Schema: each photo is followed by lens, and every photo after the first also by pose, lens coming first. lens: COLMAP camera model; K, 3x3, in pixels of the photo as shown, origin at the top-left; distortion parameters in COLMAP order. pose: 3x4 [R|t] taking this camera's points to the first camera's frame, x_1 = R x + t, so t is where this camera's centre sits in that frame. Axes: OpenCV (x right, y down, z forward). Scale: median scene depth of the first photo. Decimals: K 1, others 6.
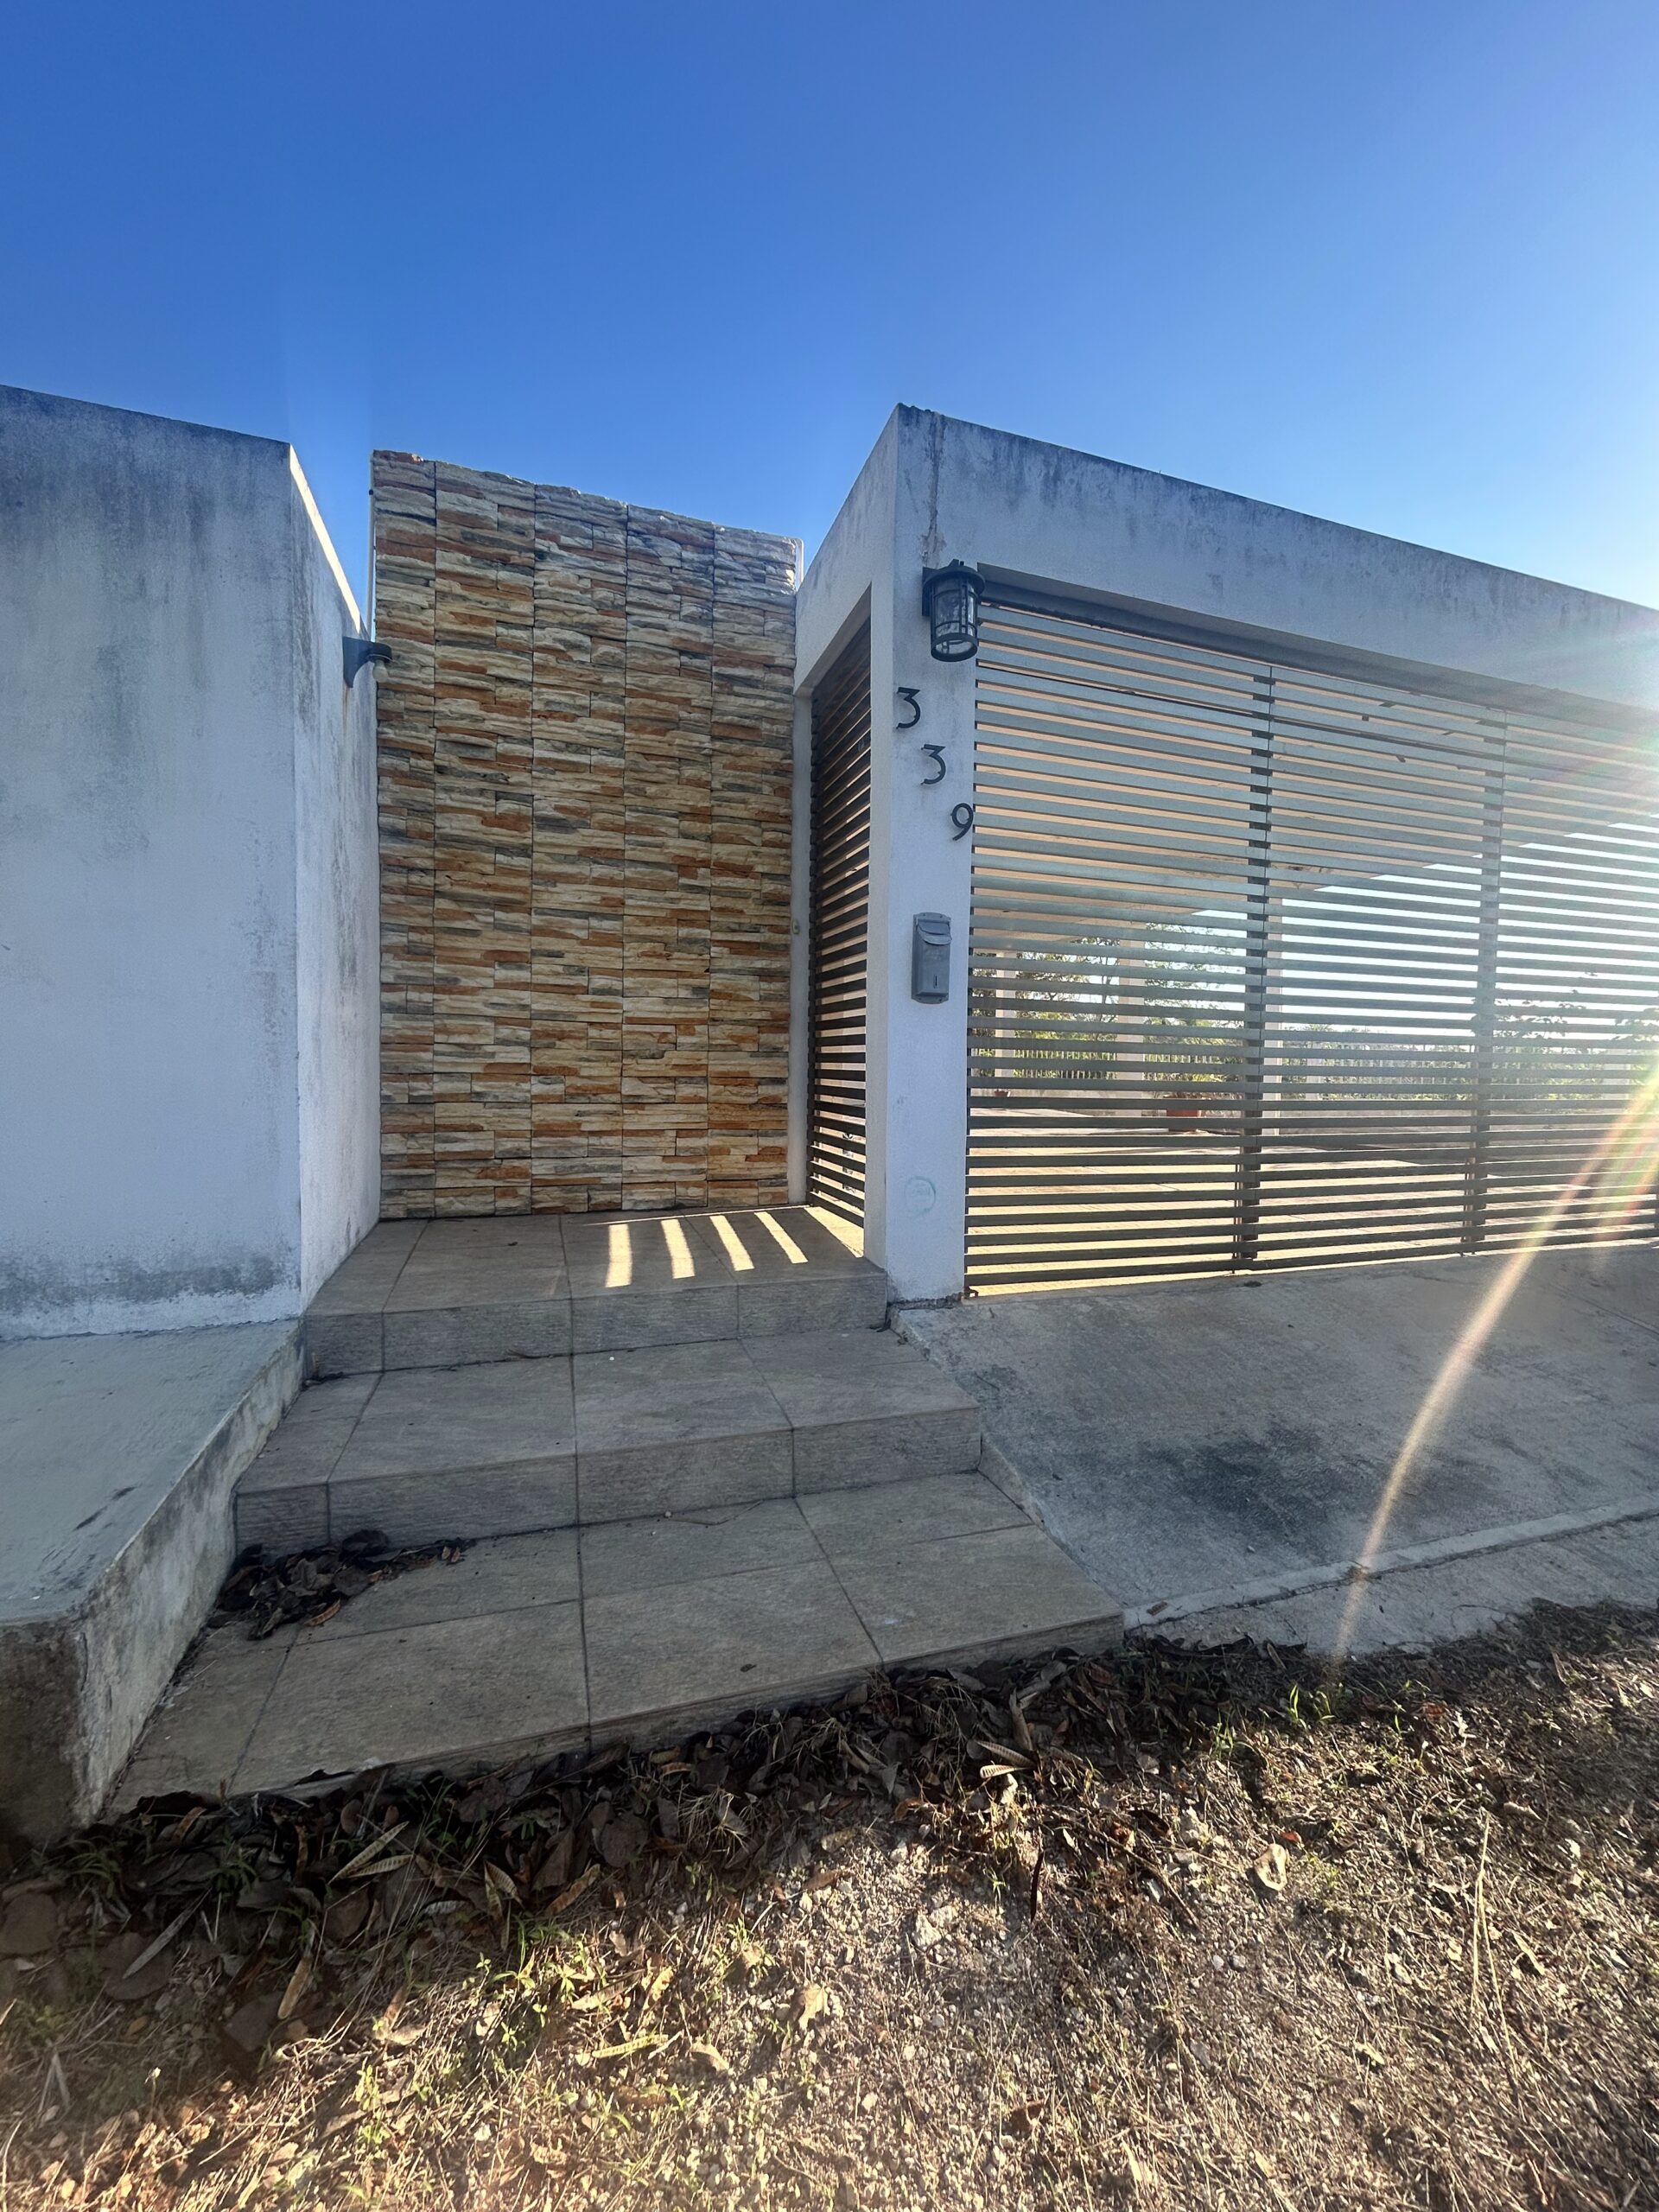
lens RADIAL K [[893.3, 0, 826.7], [0, 893.3, 1104.1], [0, 0, 1]] dist [0.003151, -0.001273]
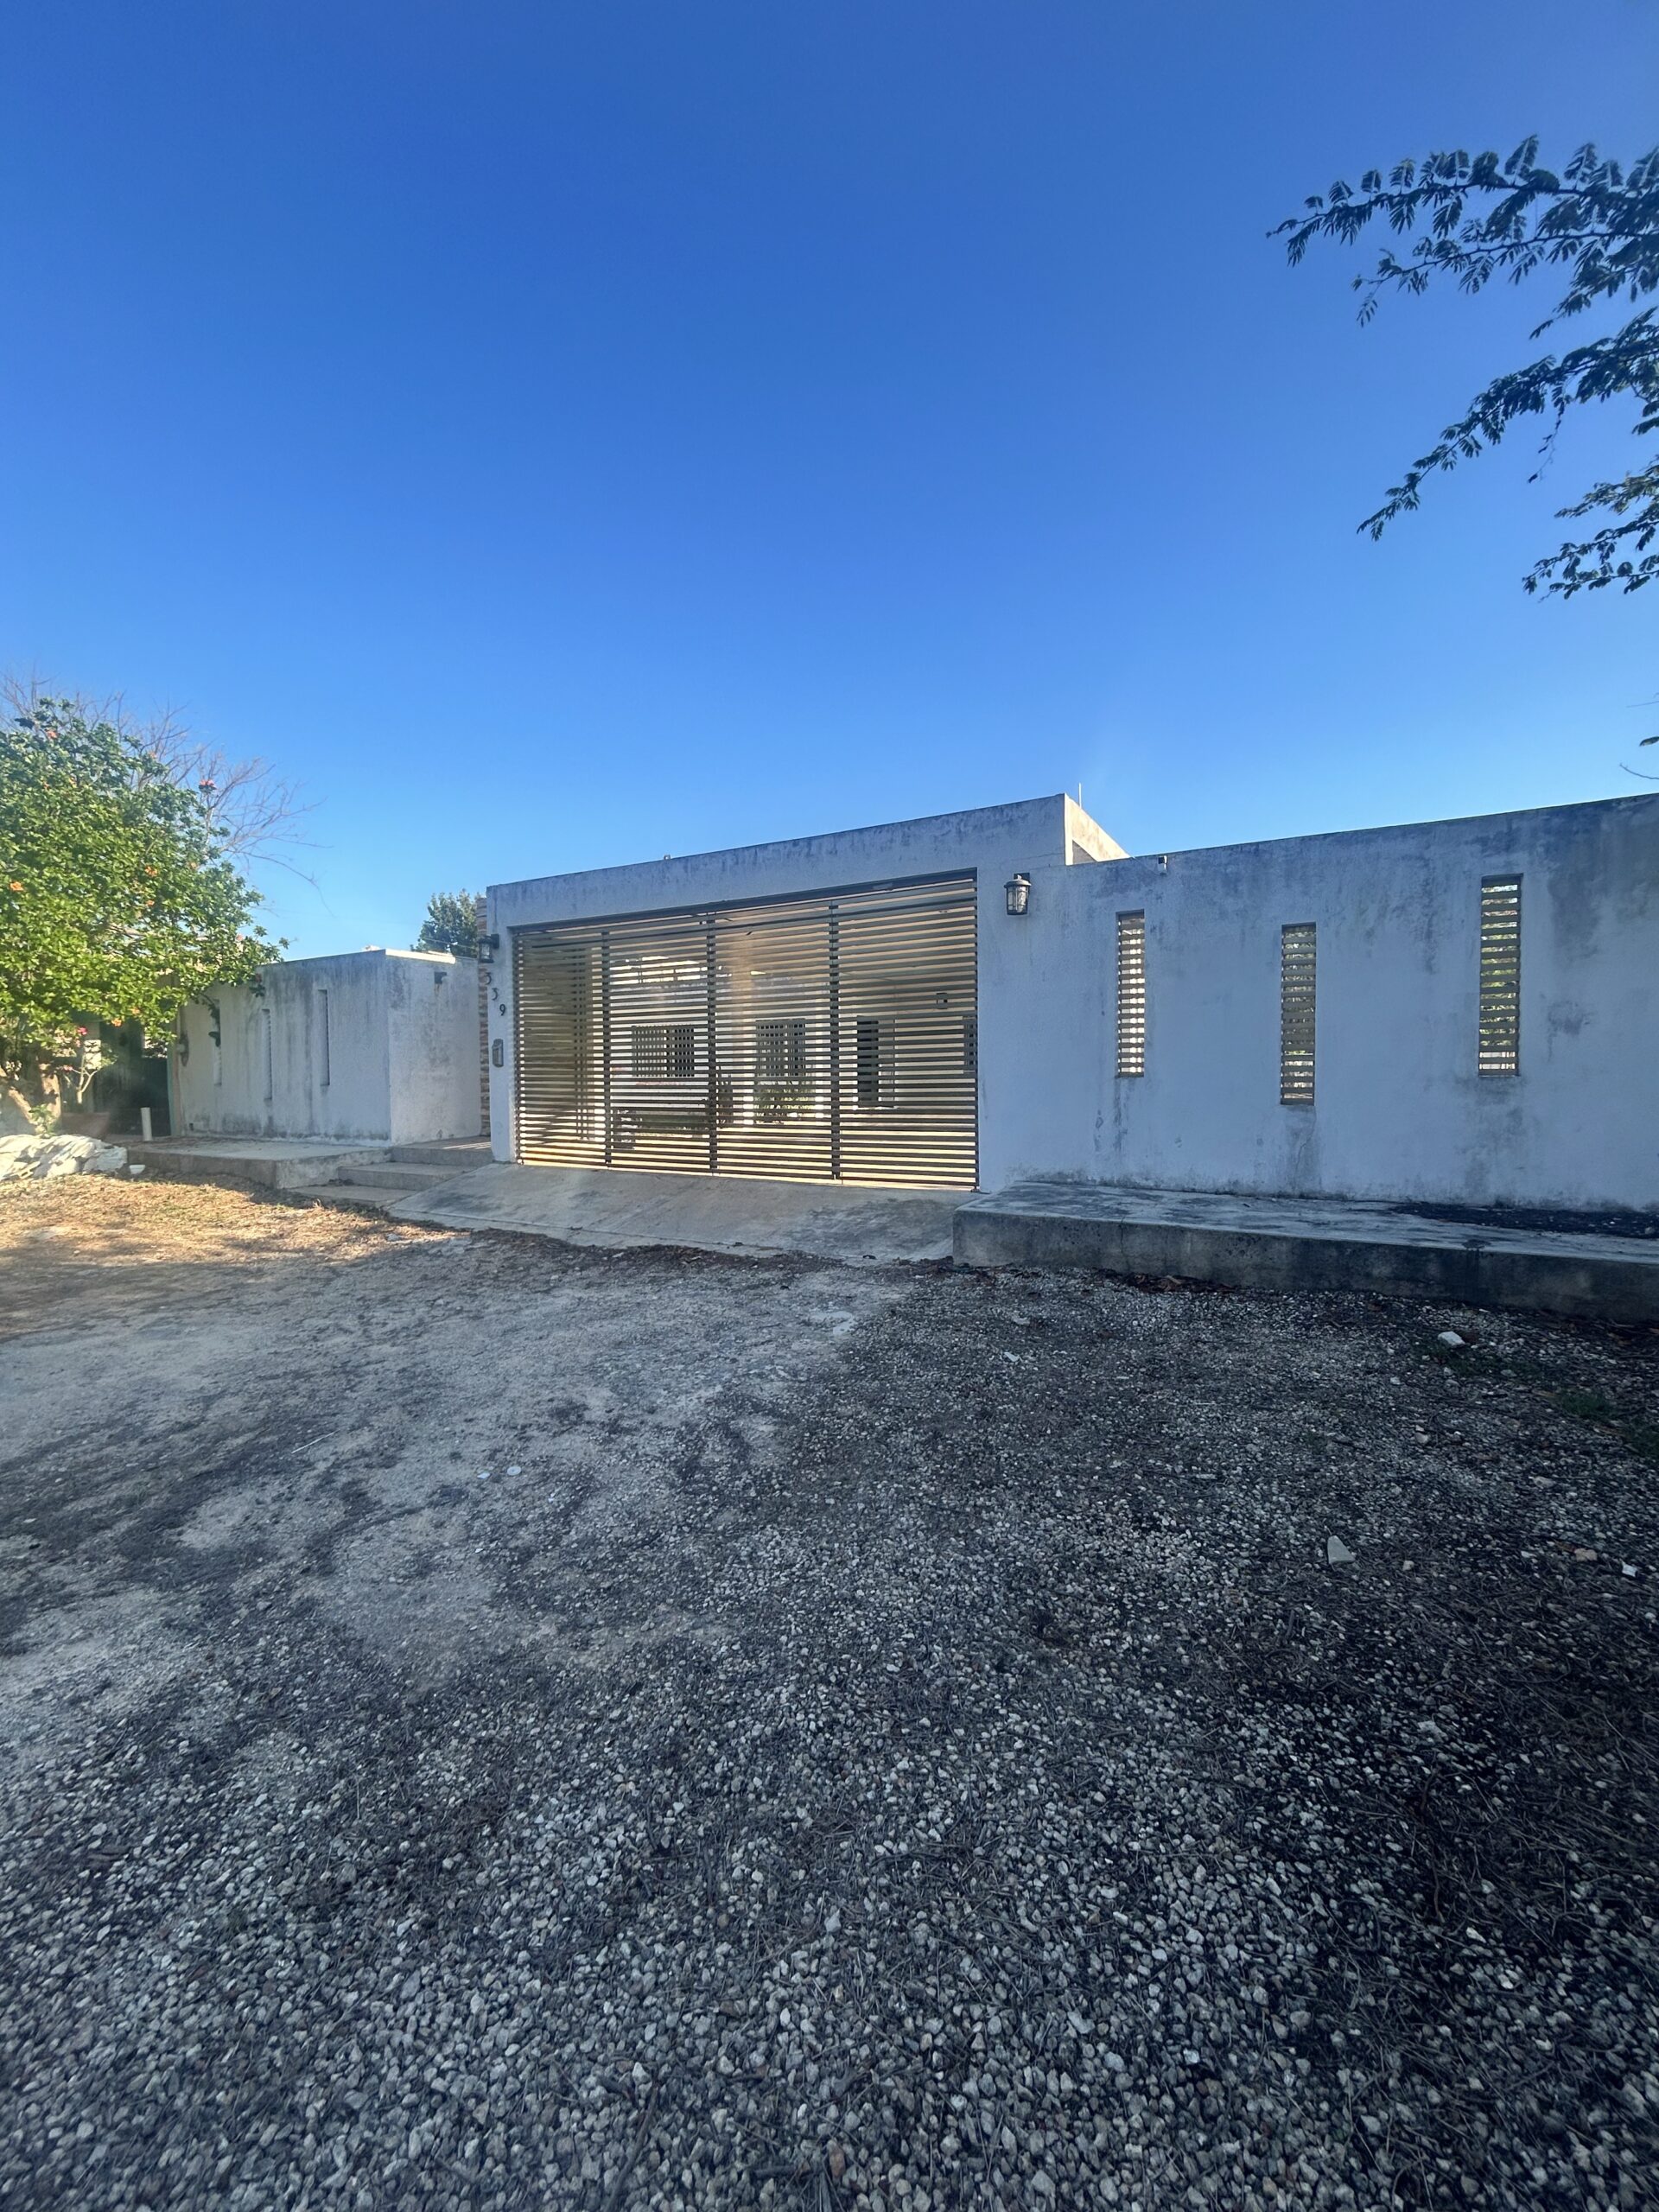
lens RADIAL K [[893.3, 0, 827.0], [0, 893.3, 1099.4], [0, 0, 1]] dist [0.003151, -0.001273]
pose [[0.663520, 0.000939, -0.748158, 2.627524], [-0.017115, 0.999757, -0.013925, 0.021381], [0.747963, 0.022044, 0.663375, -0.181188]]
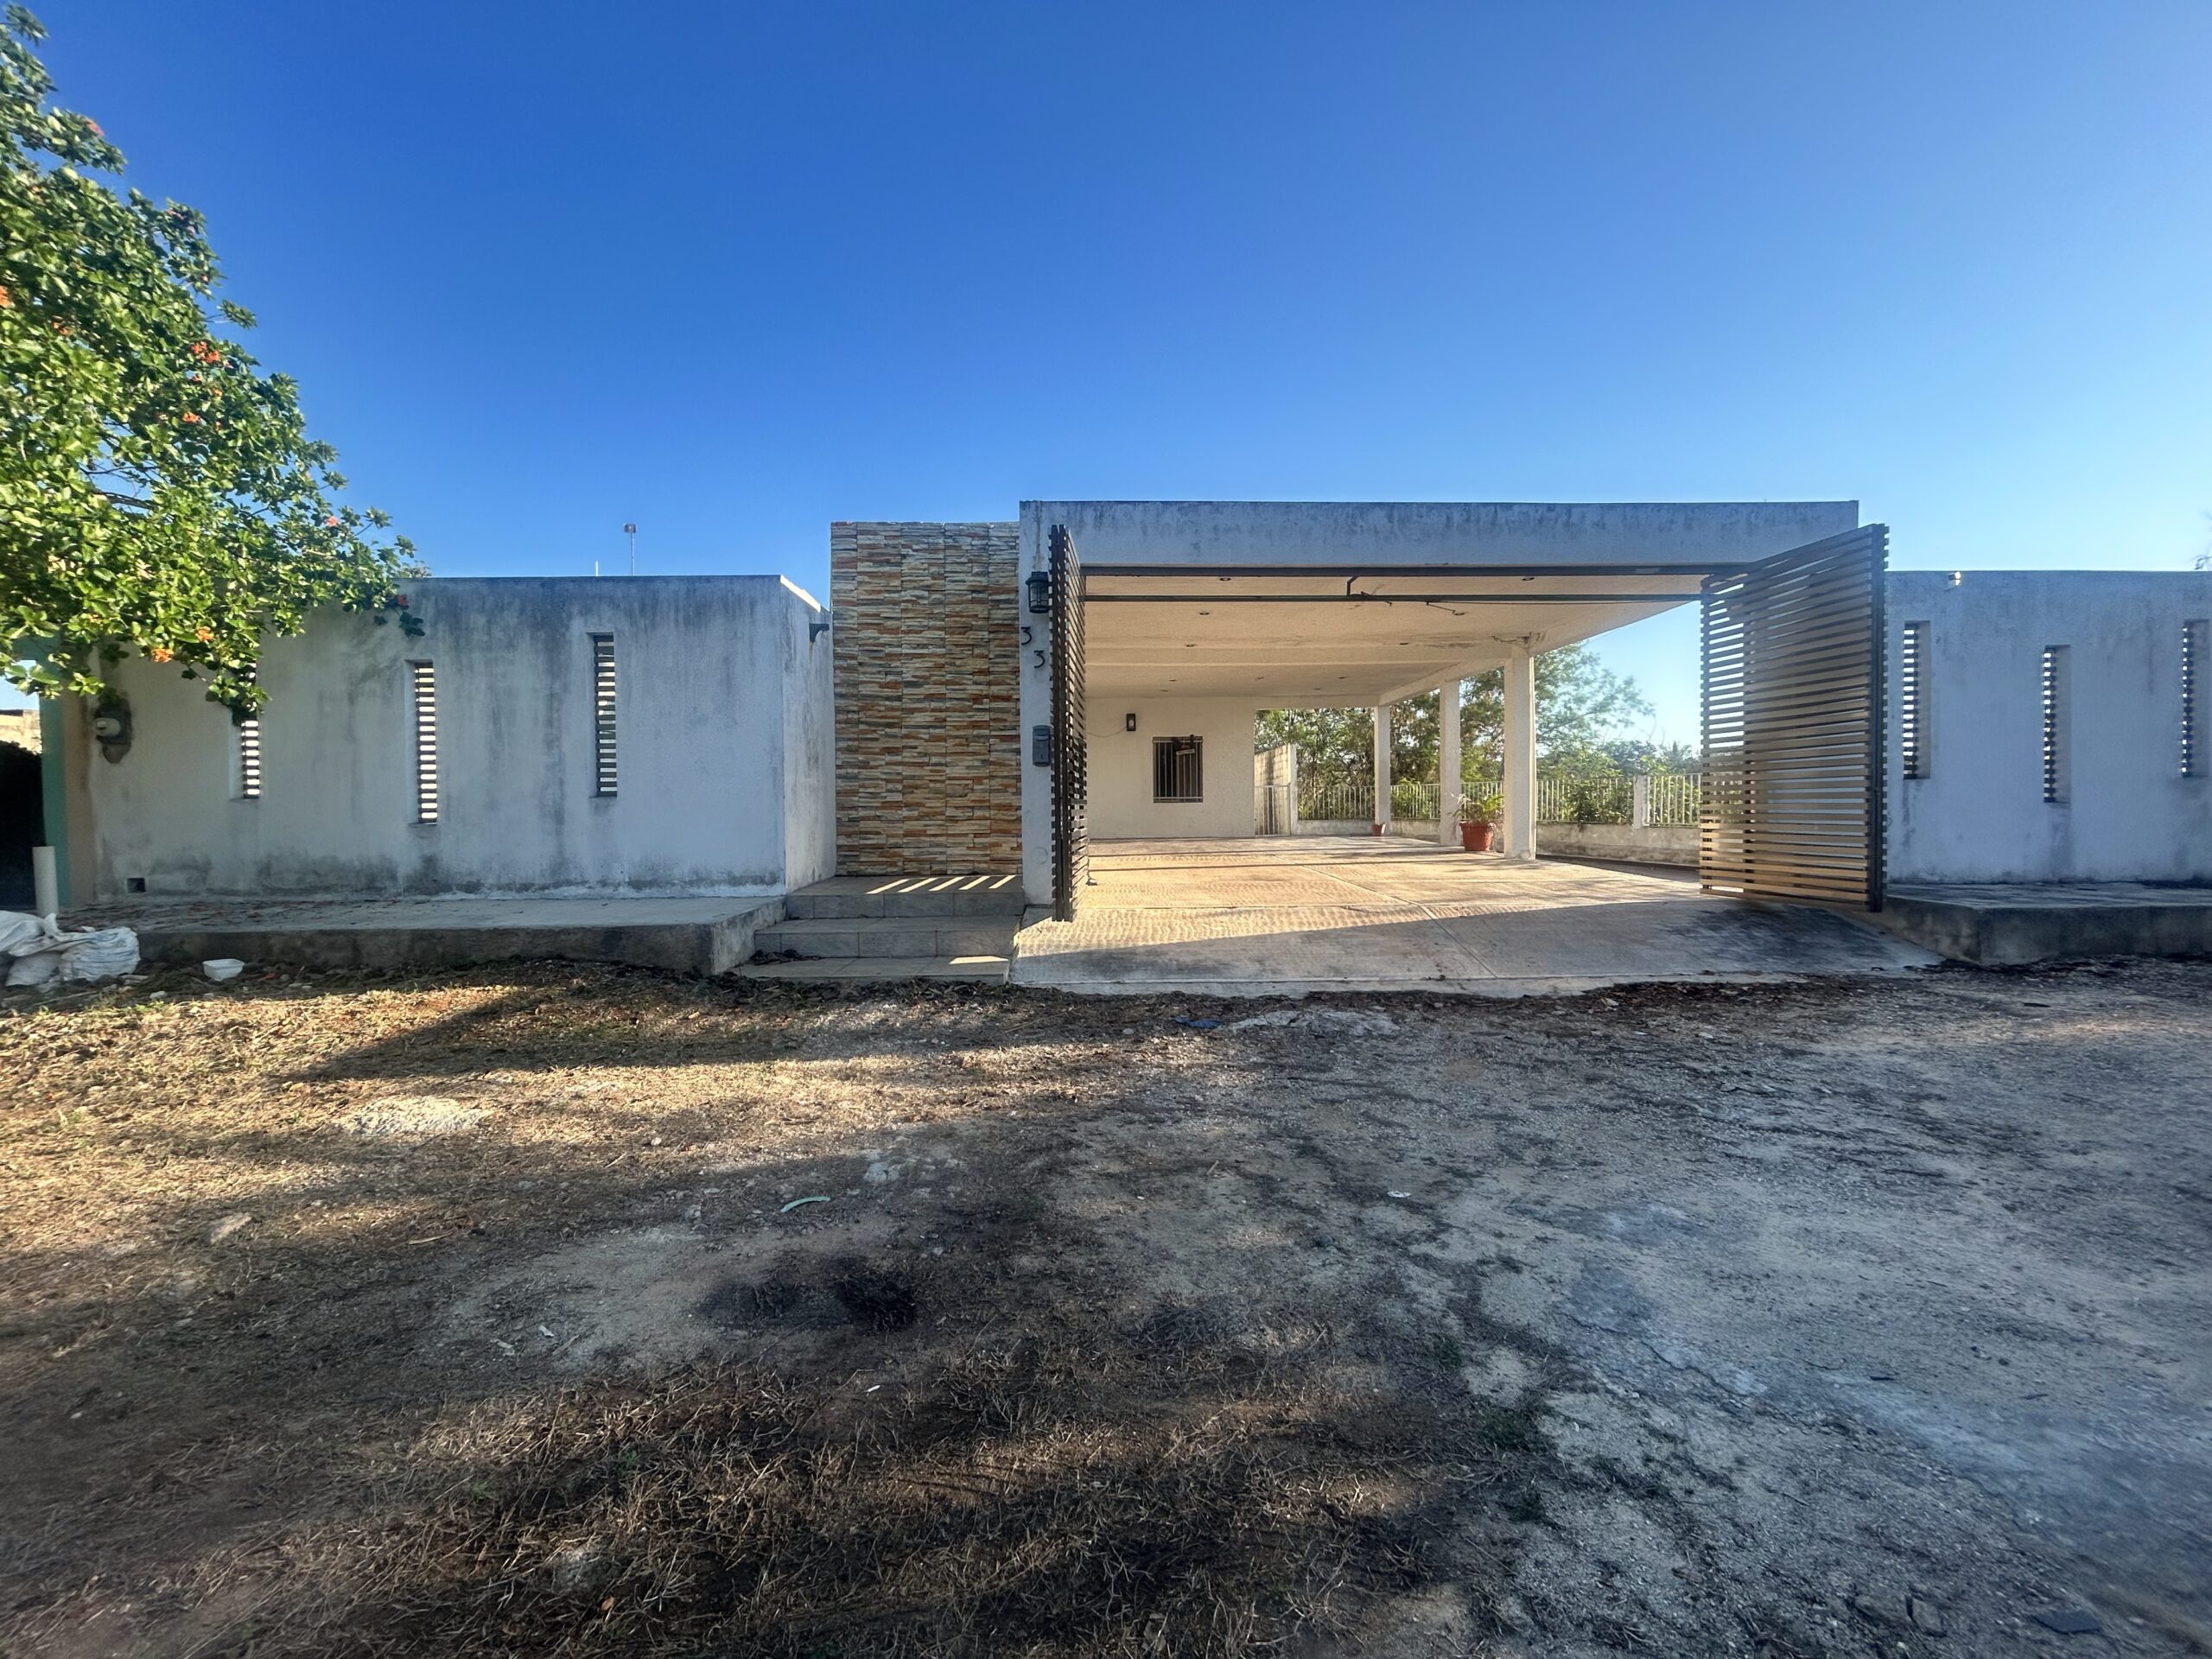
lens RADIAL K [[893.3, 0, 1106.2], [0, 893.3, 831.1], [0, 0, 1]] dist [0.003151, -0.001273]
pose [[0.954407, -0.016479, -0.298053, 0.730040], [0.009776, 0.999665, -0.023967, 0.077498], [0.298348, 0.019960, 0.954249, -0.820860]]
